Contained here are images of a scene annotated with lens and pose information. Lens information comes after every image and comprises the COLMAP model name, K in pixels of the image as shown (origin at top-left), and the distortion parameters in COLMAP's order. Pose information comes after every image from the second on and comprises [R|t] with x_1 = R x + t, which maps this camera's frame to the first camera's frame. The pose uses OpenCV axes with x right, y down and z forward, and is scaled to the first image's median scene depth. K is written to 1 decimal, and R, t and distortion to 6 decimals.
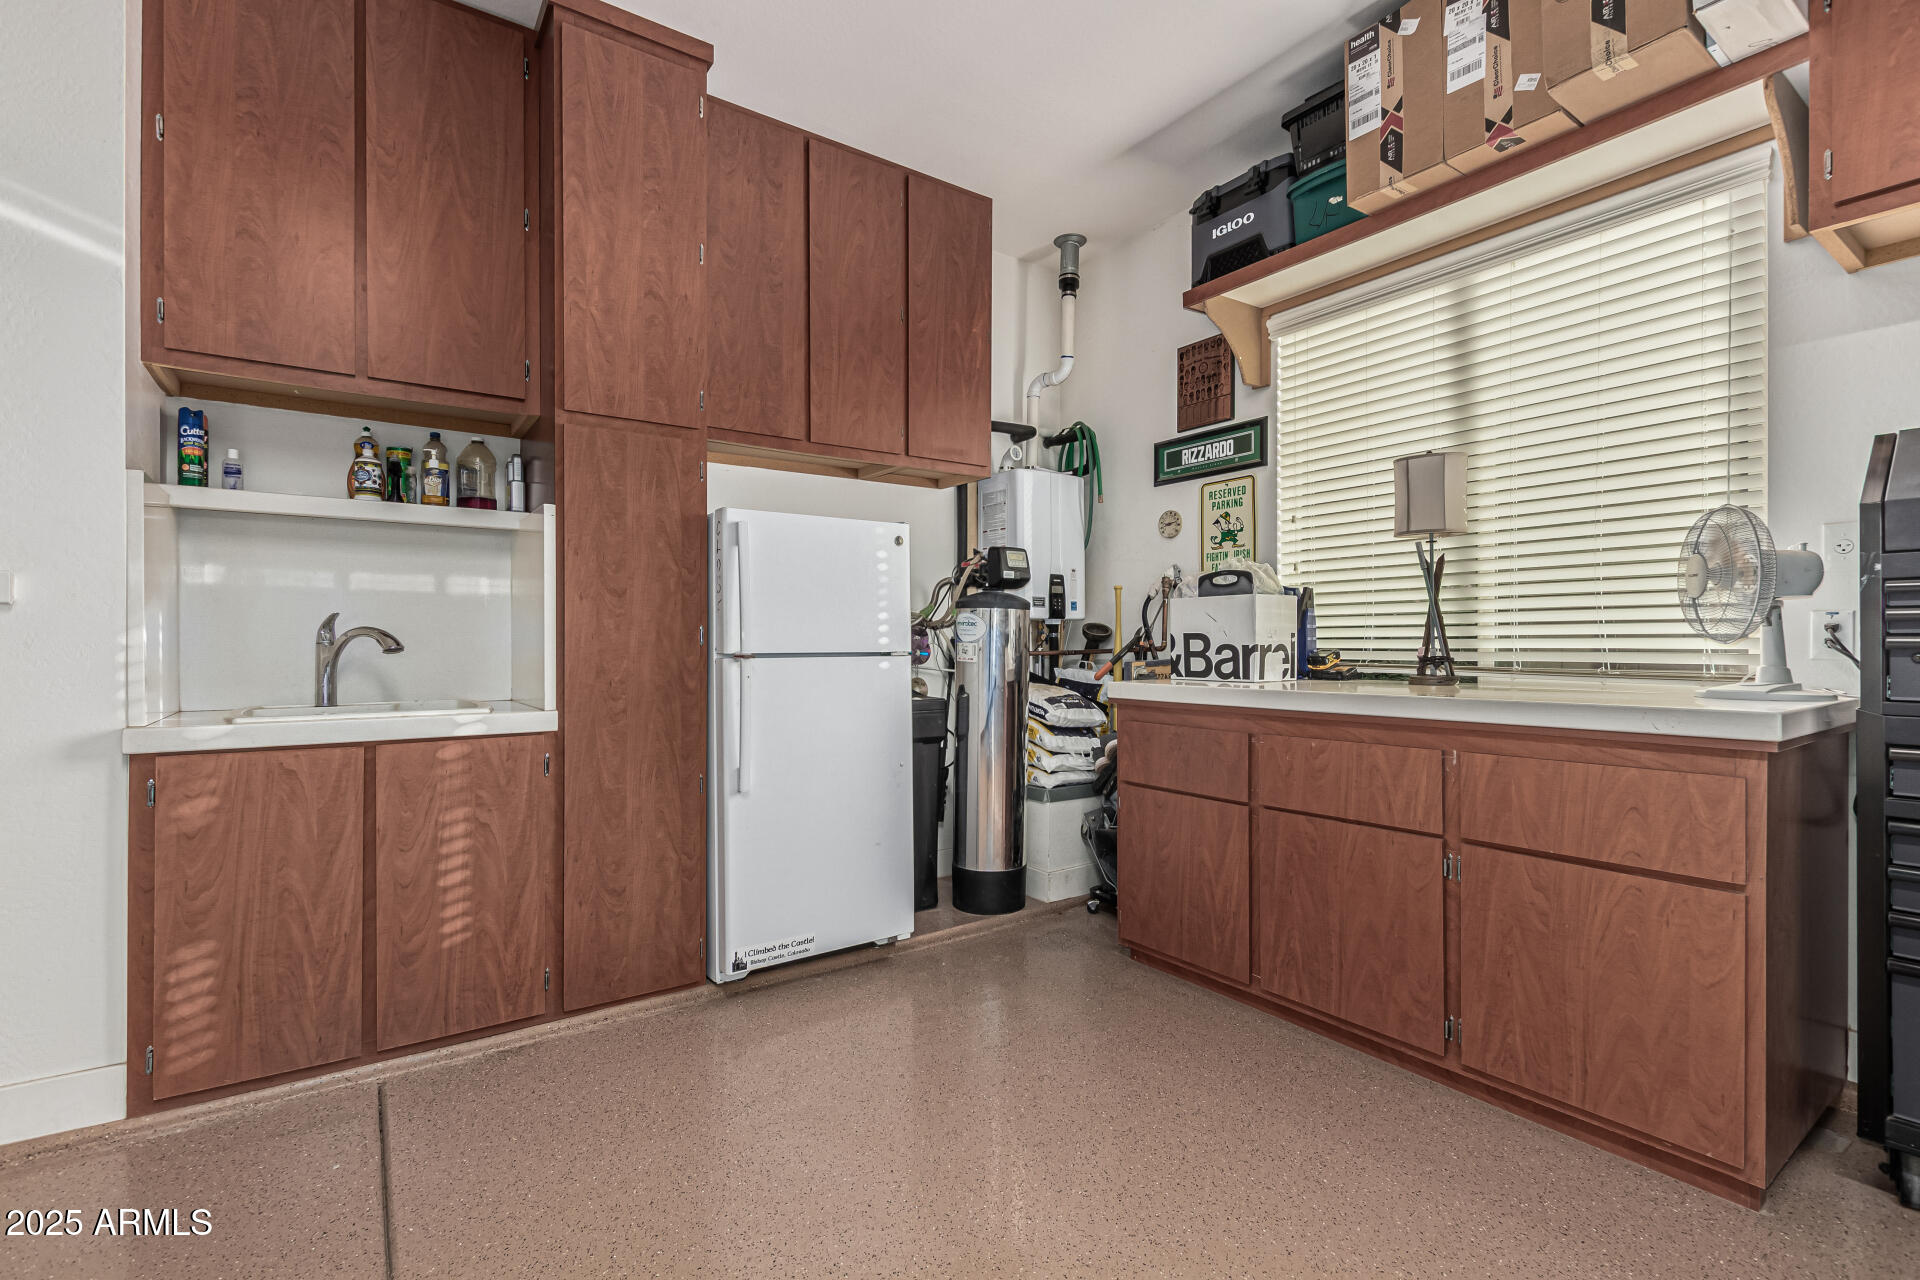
lens RADIAL K [[865.1, 0, 963.3], [0, 865.1, 643.1], [0, 0, 1]] dist [0.002725, -0.000153]
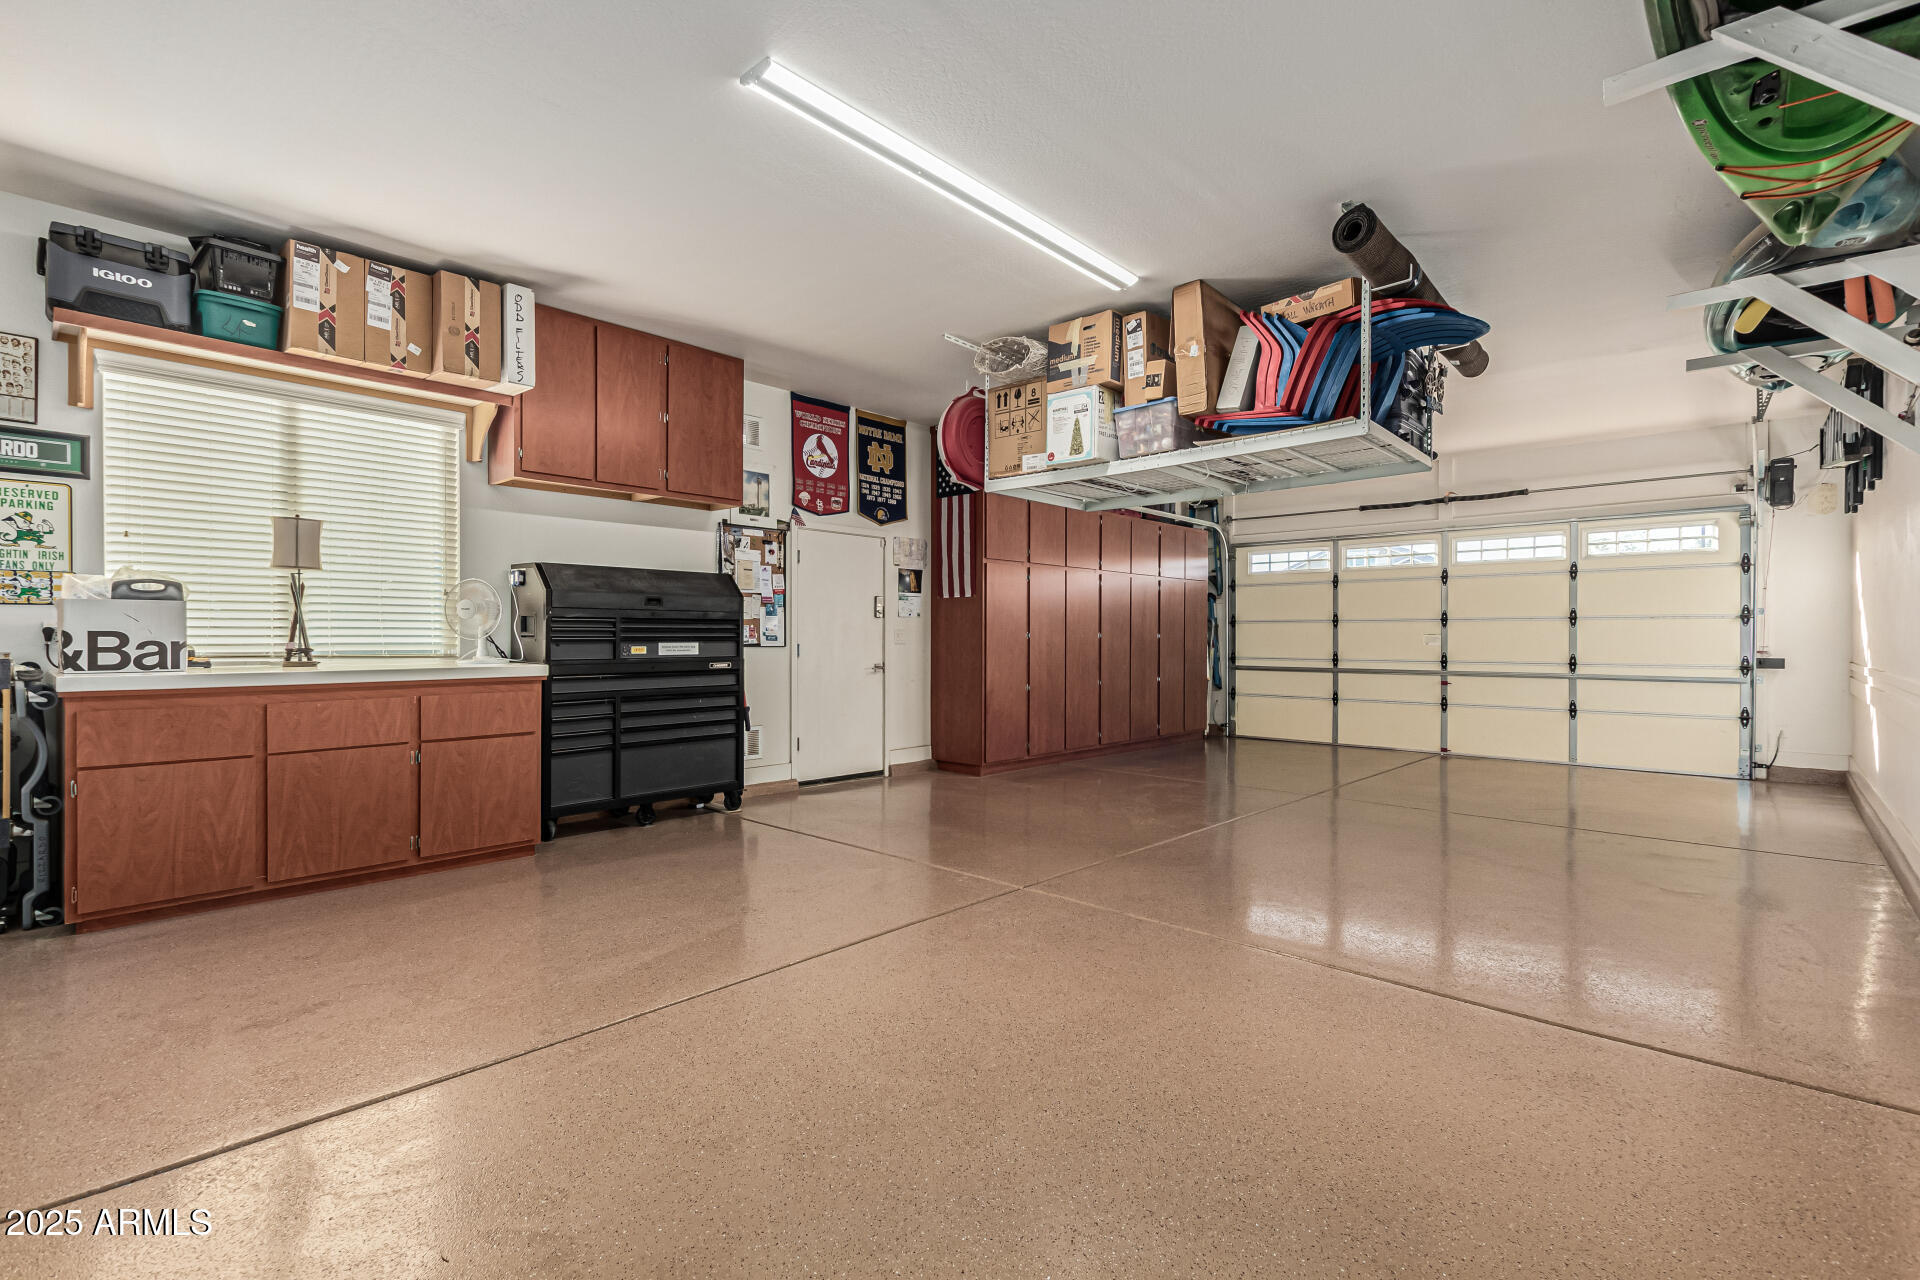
lens RADIAL K [[865.1, 0, 963.3], [0, 865.1, 643.1], [0, 0, 1]] dist [0.002725, -0.000153]
pose [[-0.206519, -0.003042, 0.978438, -1.121087], [-0.000212, 0.999995, 0.003064, 0.000596], [-0.978443, 0.000425, -0.206519, 0.152544]]
